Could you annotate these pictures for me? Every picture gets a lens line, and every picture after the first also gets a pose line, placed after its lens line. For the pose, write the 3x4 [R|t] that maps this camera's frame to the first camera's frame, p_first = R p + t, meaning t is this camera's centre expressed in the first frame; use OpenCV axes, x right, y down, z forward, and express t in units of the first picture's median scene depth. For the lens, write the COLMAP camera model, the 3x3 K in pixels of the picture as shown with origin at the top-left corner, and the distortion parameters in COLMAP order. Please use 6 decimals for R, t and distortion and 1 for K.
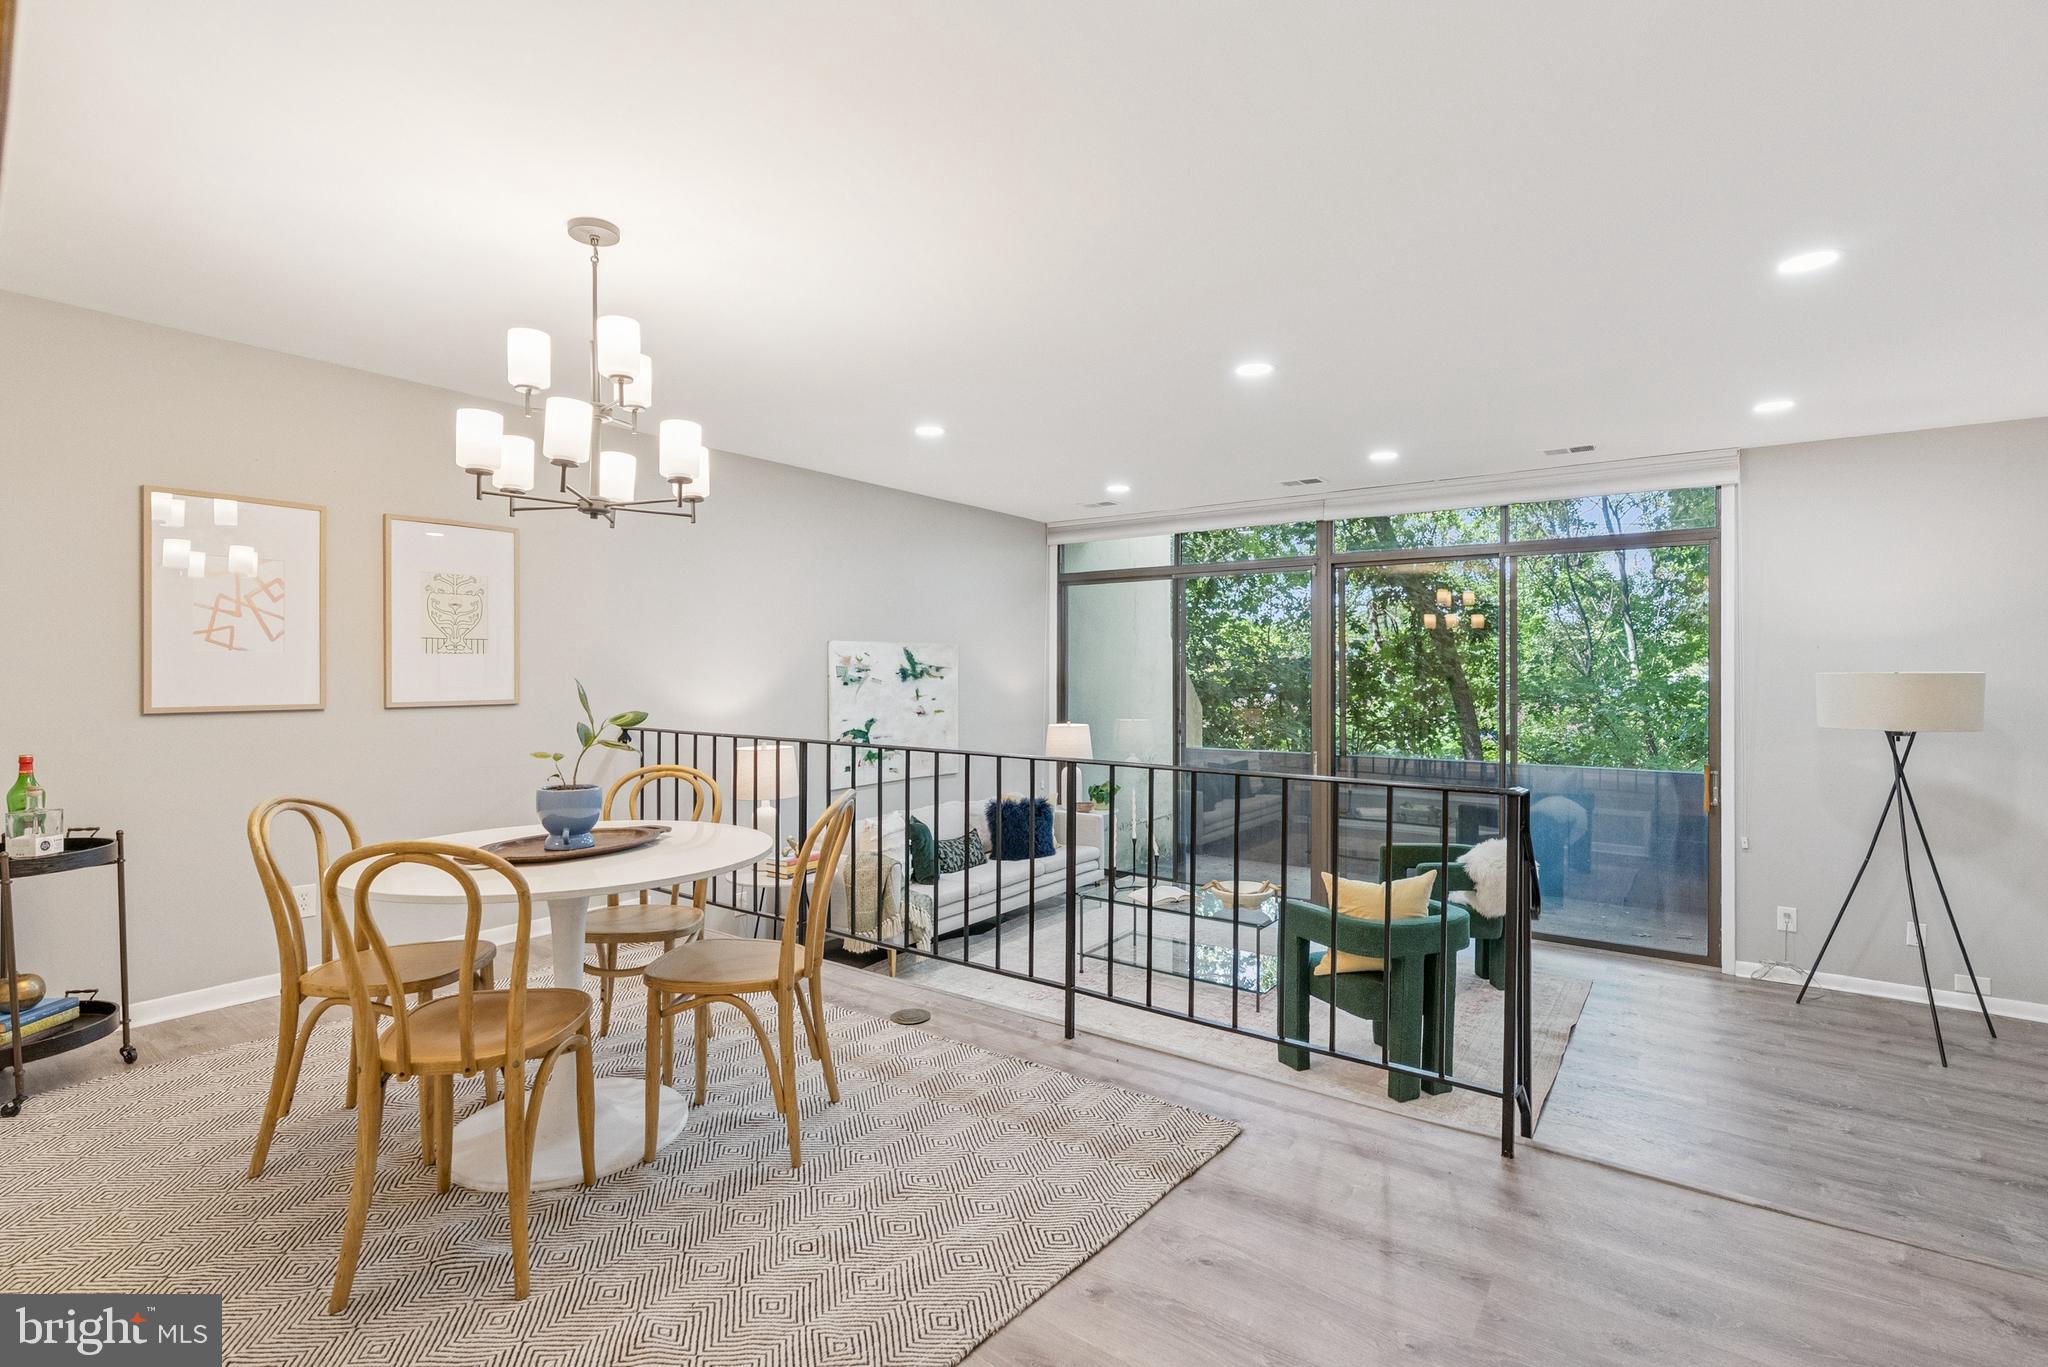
lens RADIAL K [[933.7, 0, 1027.4], [0, 933.7, 668.0], [0, 0, 1]] dist [-0.028281, 0.000382]
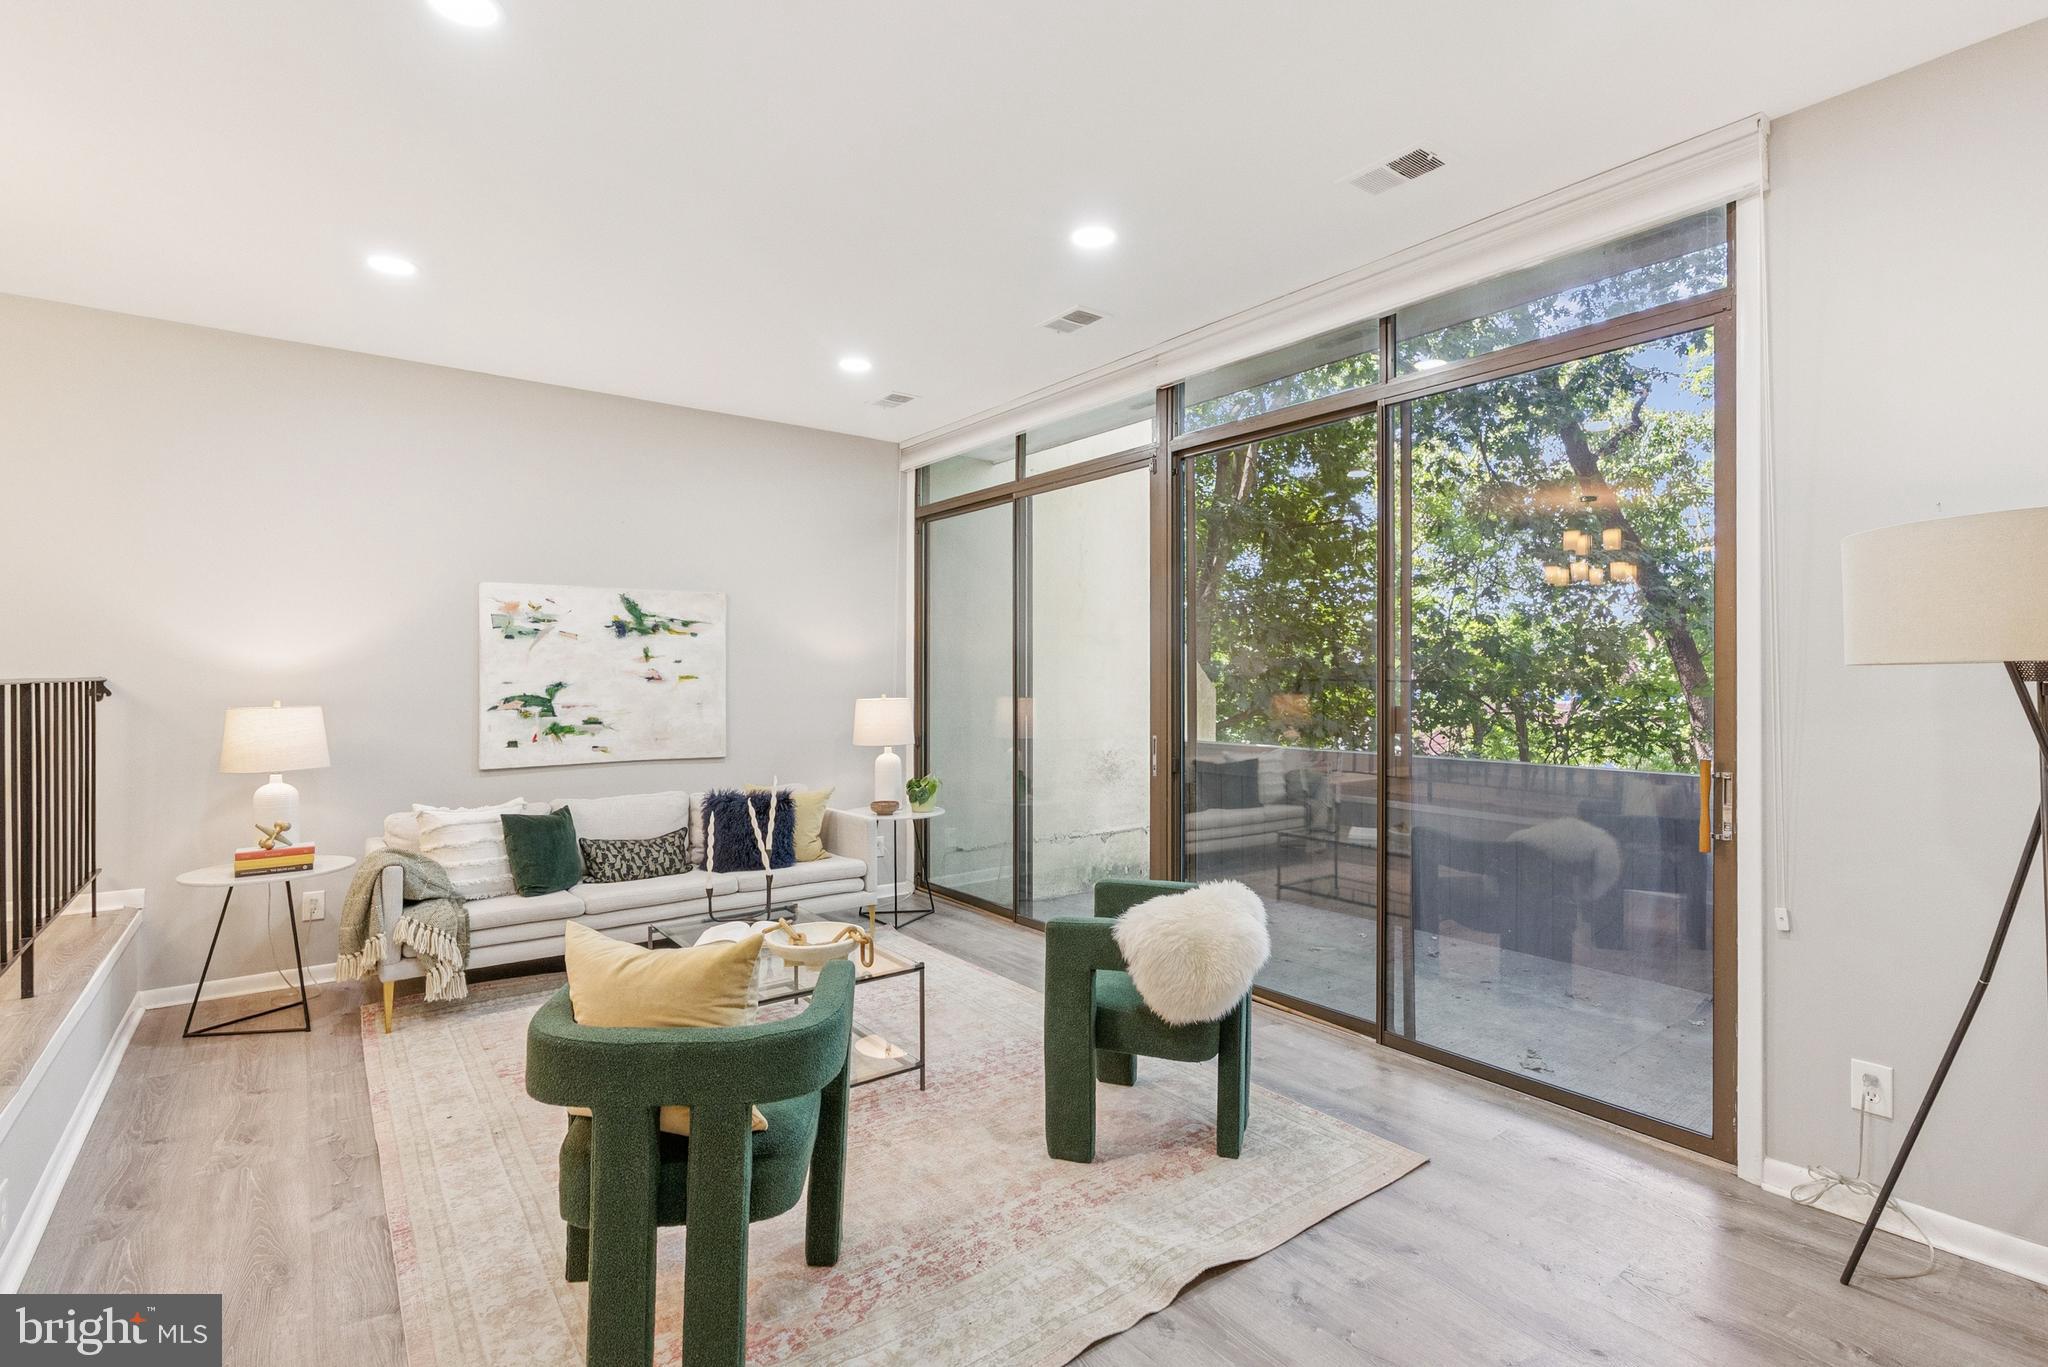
lens RADIAL K [[968.5, 0, 1038.3], [0, 968.5, 678.8], [0, 0, 1]] dist [-0.004613, -0.000597]
pose [[0.961096, -0.001012, -0.276214, 0.469412], [0.002406, 0.999986, 0.004707, 0.050463], [0.276206, -0.005188, 0.961085, 0.340079]]
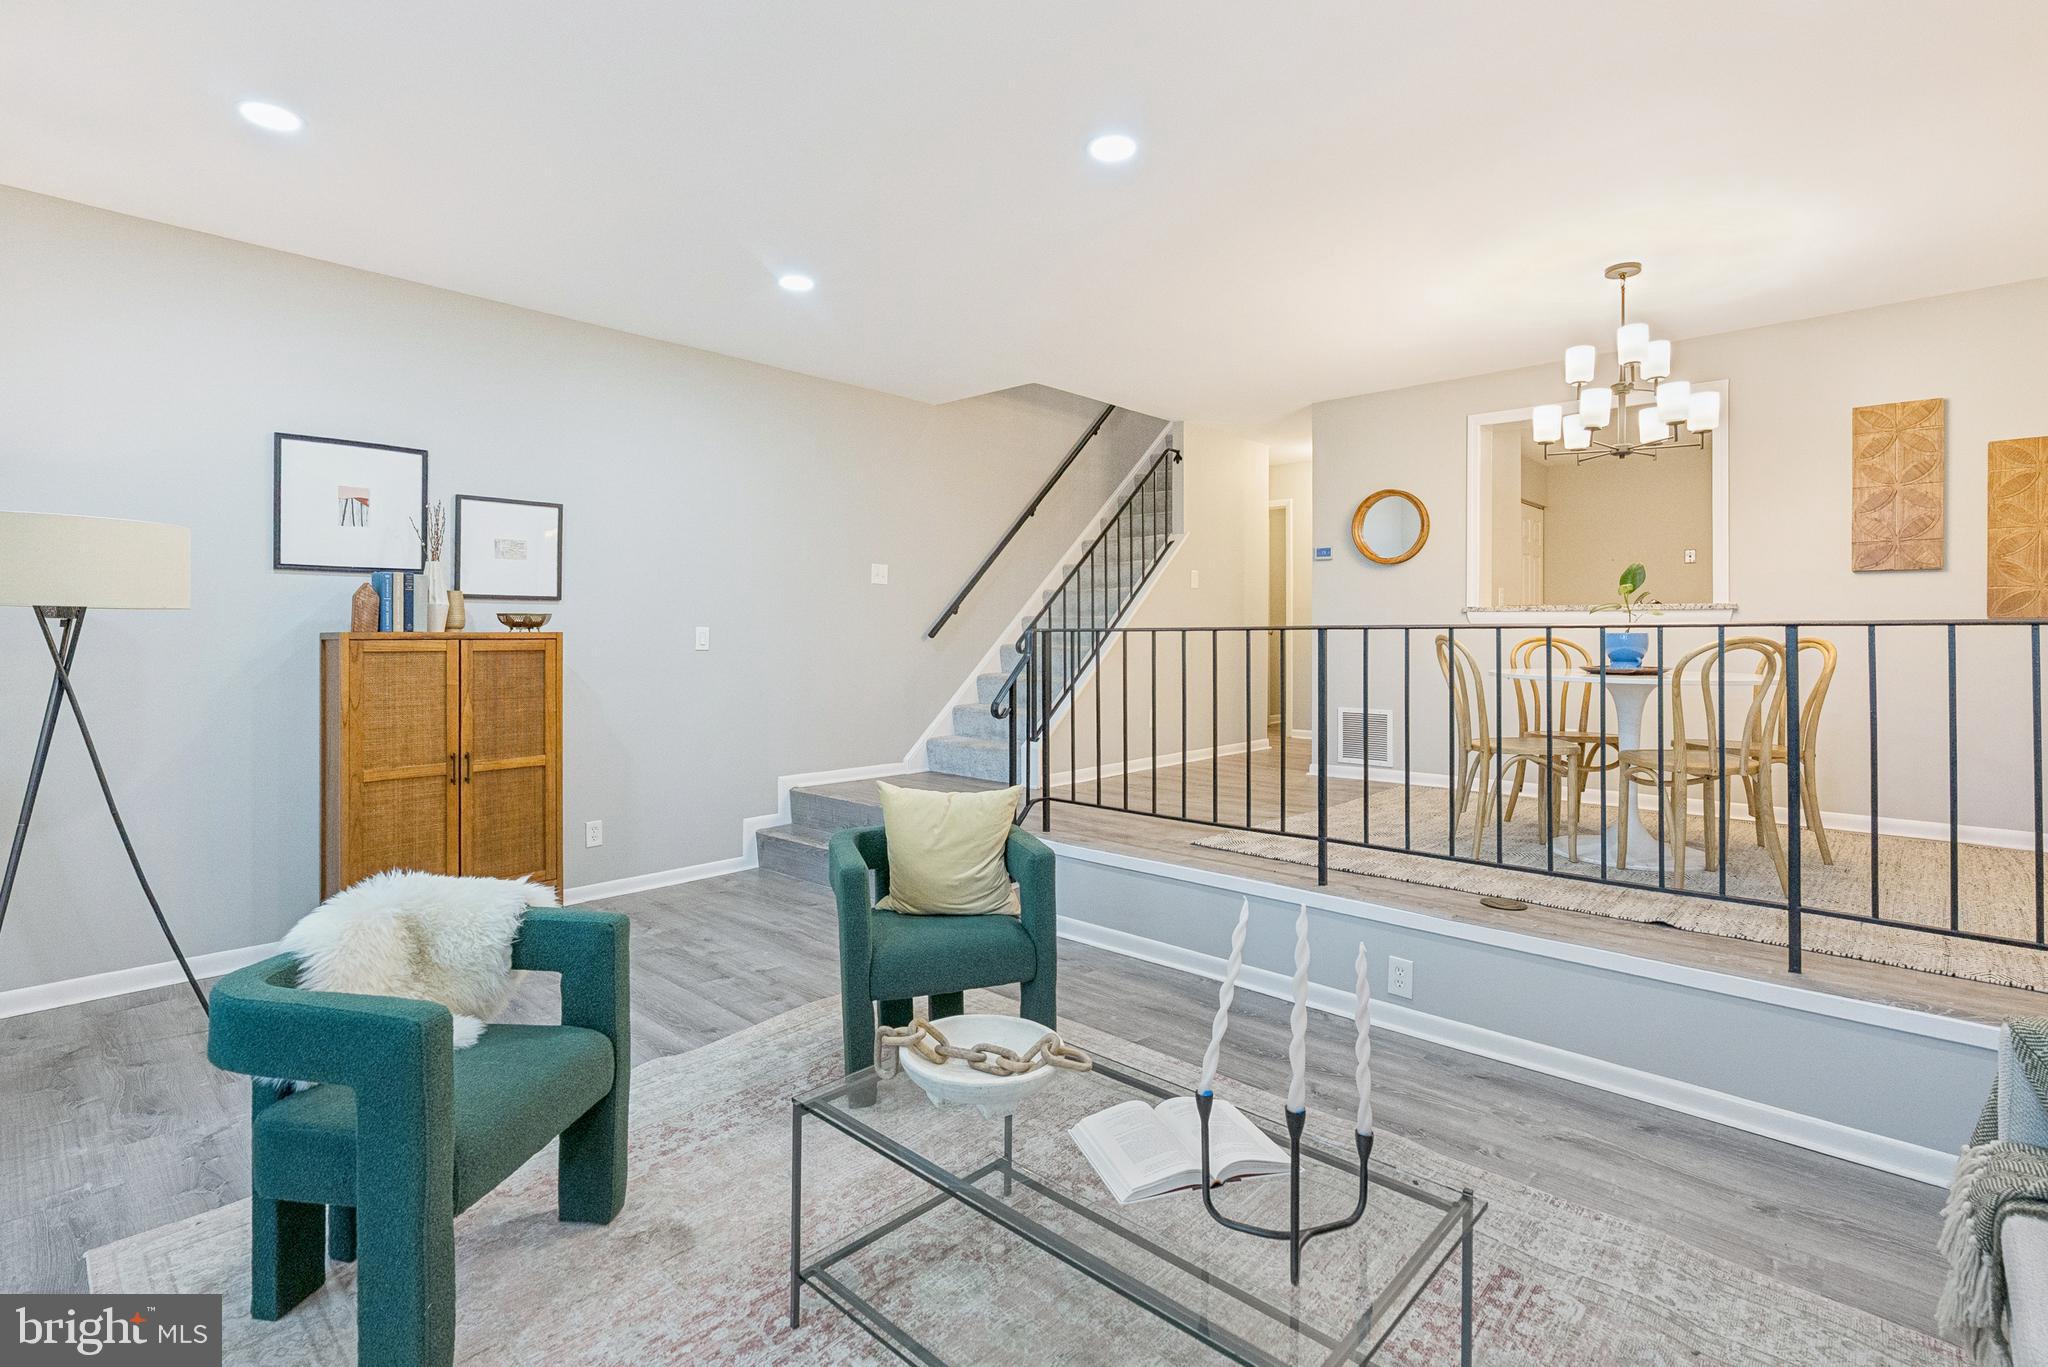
lens RADIAL K [[960.7, 0, 1011.0], [0, 960.7, 633.7], [0, 0, 1]] dist [-0.001328, 0.000282]
pose [[-0.992634, -0.003687, 0.121092, 0.141608], [-0.004682, 0.999958, -0.007927, 0.062759], [-0.121058, -0.008436, -0.992610, 1.166866]]
